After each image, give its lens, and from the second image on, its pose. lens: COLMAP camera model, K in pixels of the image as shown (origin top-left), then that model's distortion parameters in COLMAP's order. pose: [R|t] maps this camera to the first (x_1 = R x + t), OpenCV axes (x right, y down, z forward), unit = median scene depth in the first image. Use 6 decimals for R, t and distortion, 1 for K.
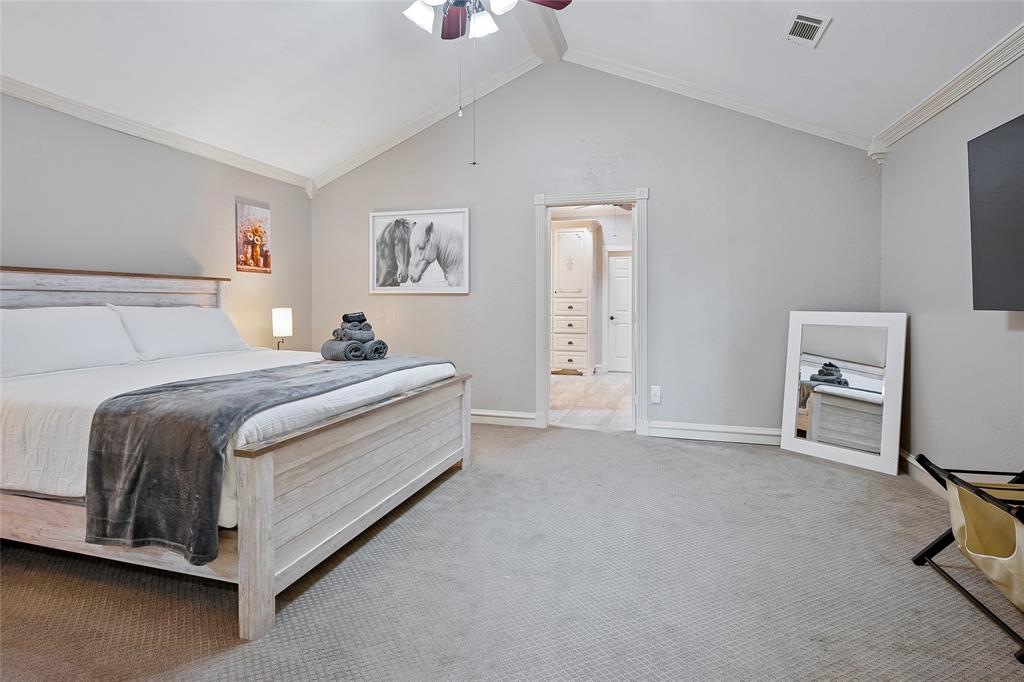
lens RADIAL K [[530.6, 0, 510.1], [0, 530.6, 303.7], [0, 0, 1]] dist [0.006668, -0.000340]
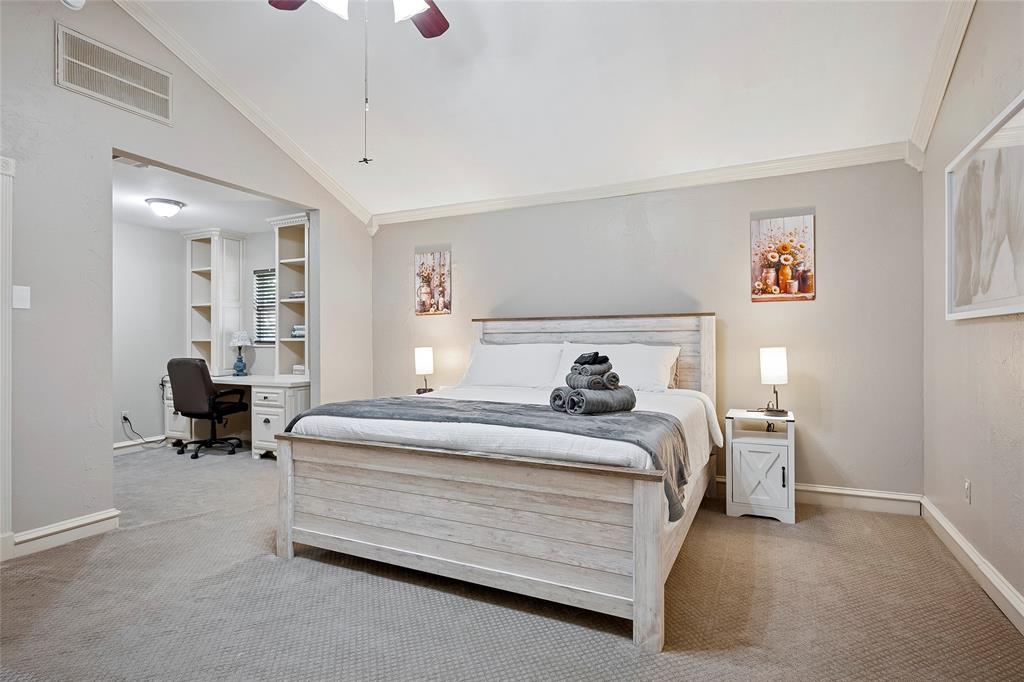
lens RADIAL K [[530.6, 0, 513.6], [0, 530.6, 344.6], [0, 0, 1]] dist [0.006668, -0.000340]
pose [[-0.153845, 0.003498, -0.988089, 0.368035], [0.001541, 0.999993, 0.003300, 0.002227], [0.988094, -0.001015, -0.153849, 0.743049]]
